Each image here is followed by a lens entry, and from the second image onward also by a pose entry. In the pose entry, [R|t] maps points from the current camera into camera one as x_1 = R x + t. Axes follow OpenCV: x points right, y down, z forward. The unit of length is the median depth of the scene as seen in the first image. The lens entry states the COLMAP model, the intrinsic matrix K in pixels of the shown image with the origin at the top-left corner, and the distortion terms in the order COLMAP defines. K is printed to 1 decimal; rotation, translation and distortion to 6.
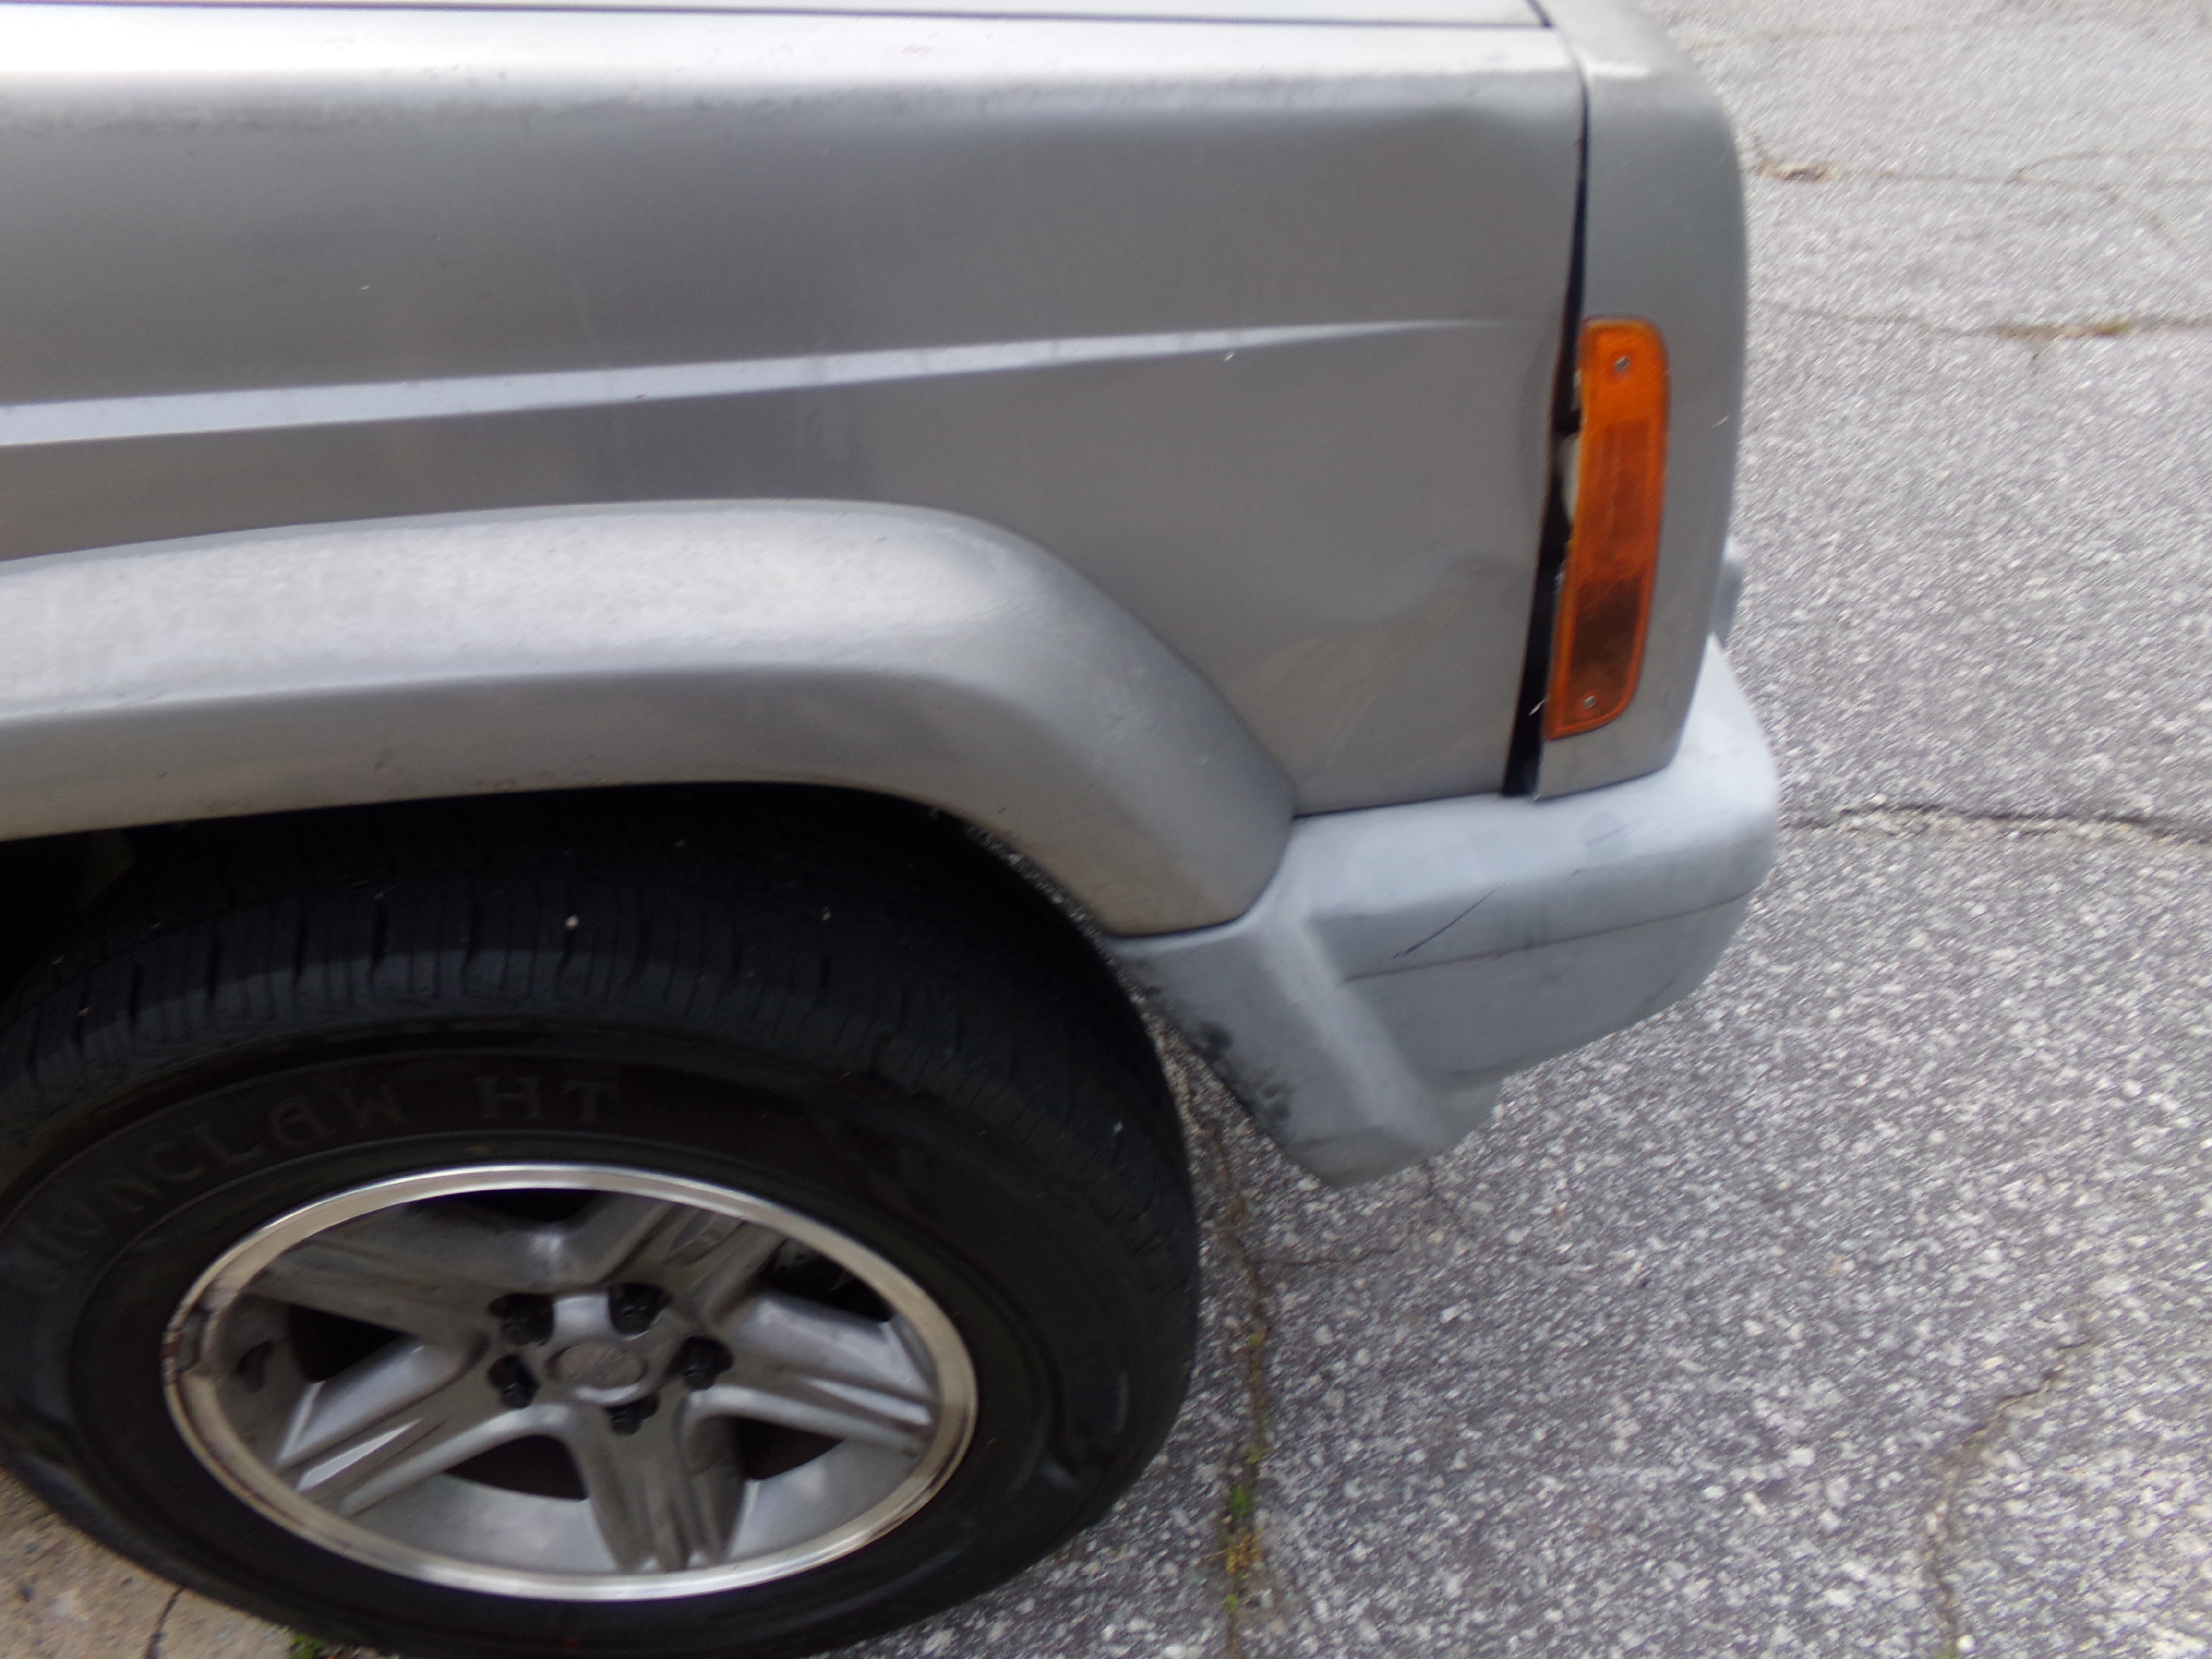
lens RADIAL K [[1466.2, 0, 1106.0], [0, 1466.2, 829.5], [0, 0, 1]] dist [-0.027829, 0.032832]
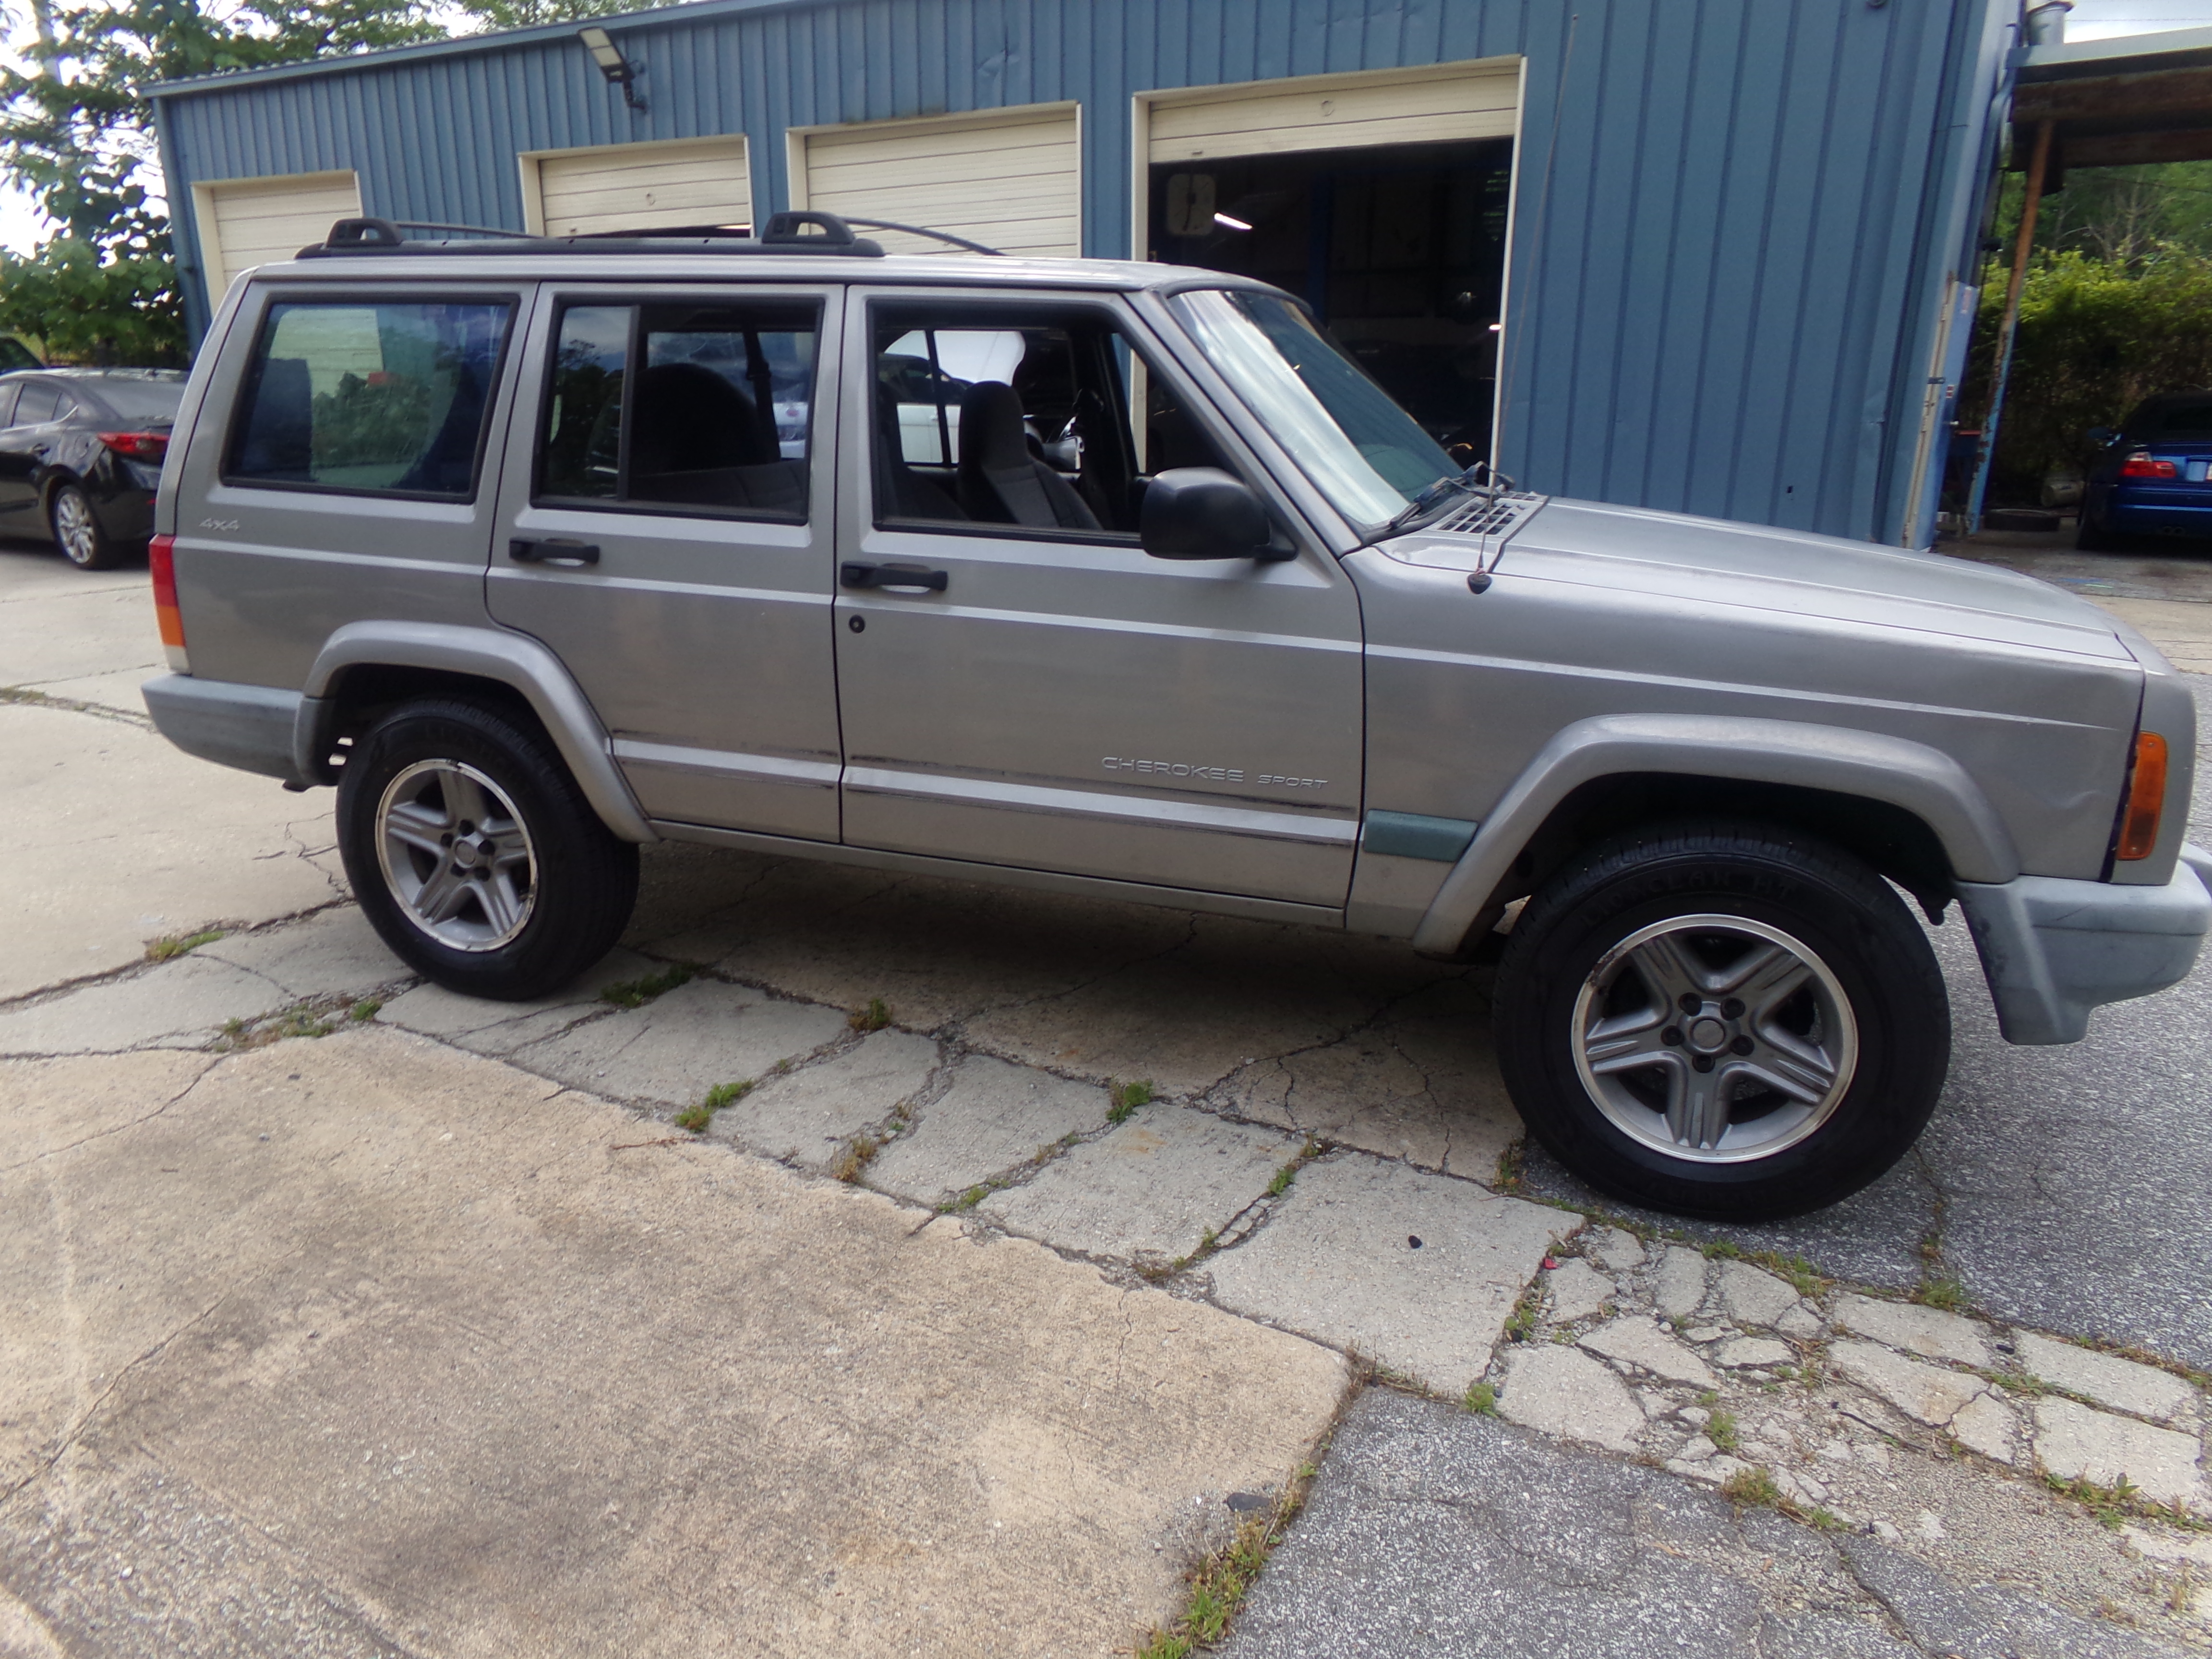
lens RADIAL K [[1466.2, 0, 1106.0], [0, 1466.2, 829.5], [0, 0, 1]] dist [-0.027829, 0.032832]
pose [[0.907427, 0.185034, -0.377278, -0.314850], [-0.311472, 0.898848, -0.308315, 0.953094], [0.282067, 0.397285, 0.873271, -1.489811]]
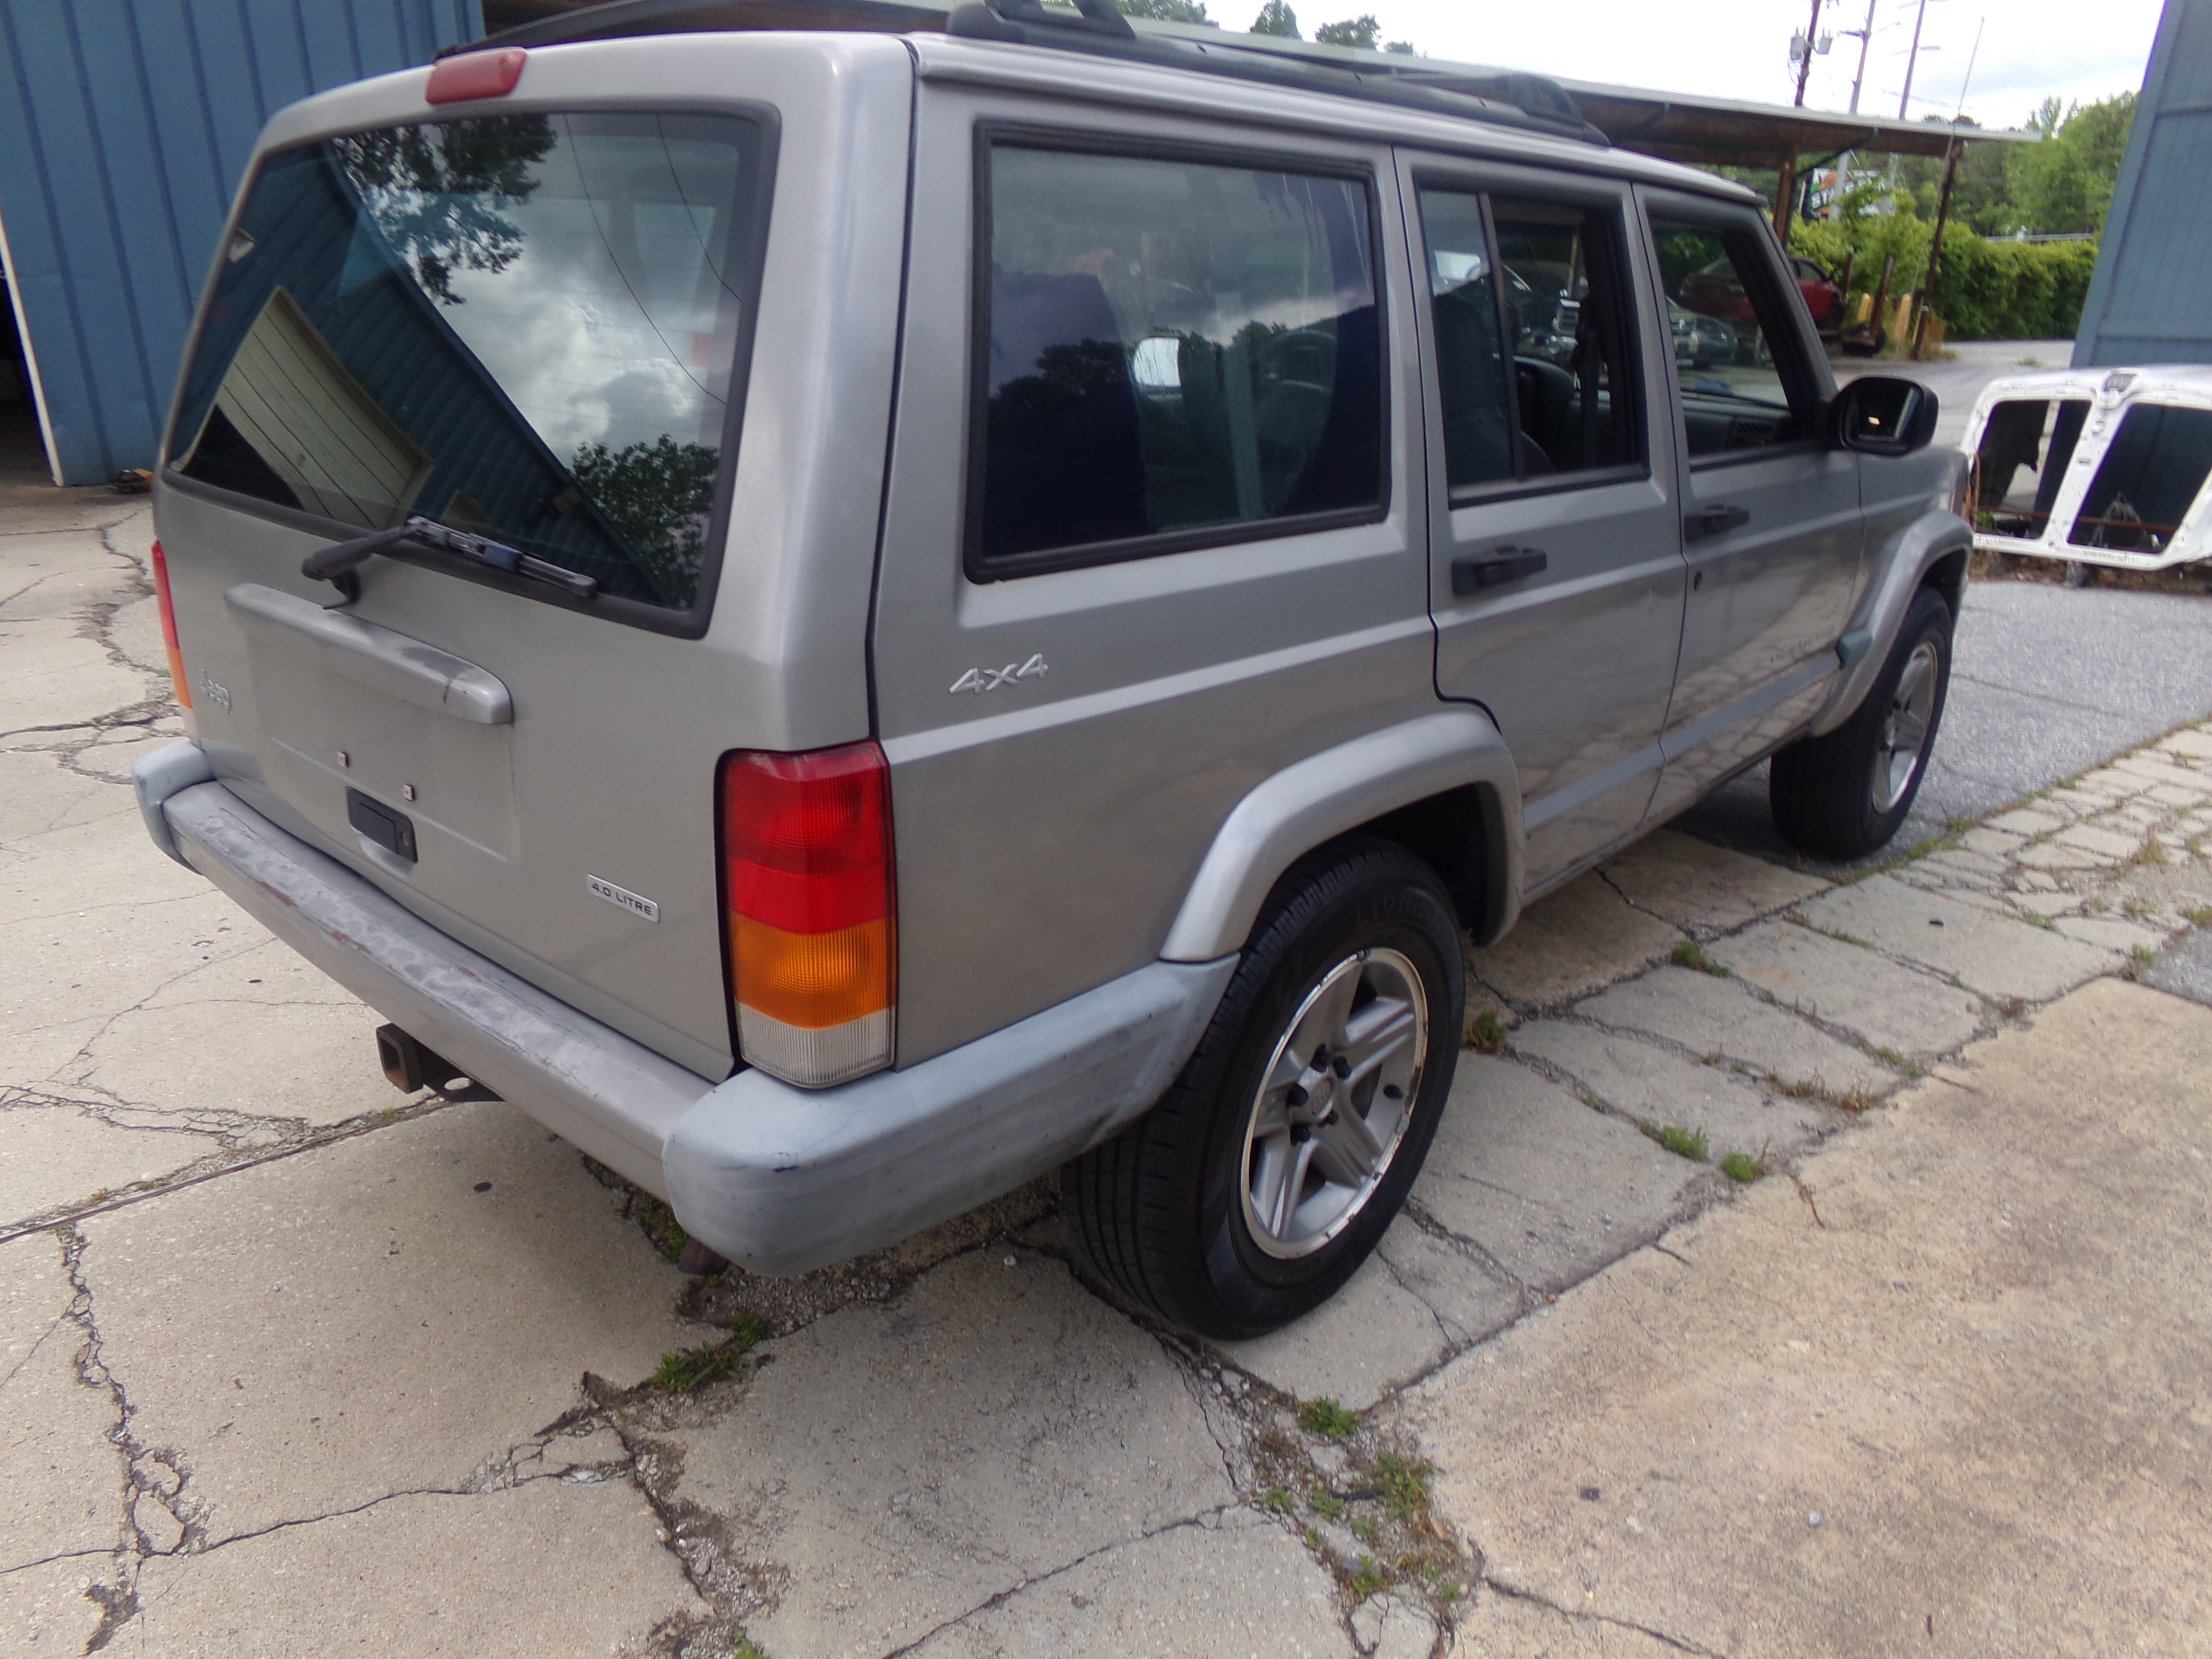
lens RADIAL K [[1459.9, 0, 999.5], [0, 1459.9, 833.3], [0, 0, 1]] dist [0.005447, 0.001063]
pose [[0.761118, -0.170284, 0.625861, -3.894834], [0.370818, 0.905916, -0.204474, 0.434705], [-0.532159, 0.387710, 0.752654, -0.566911]]
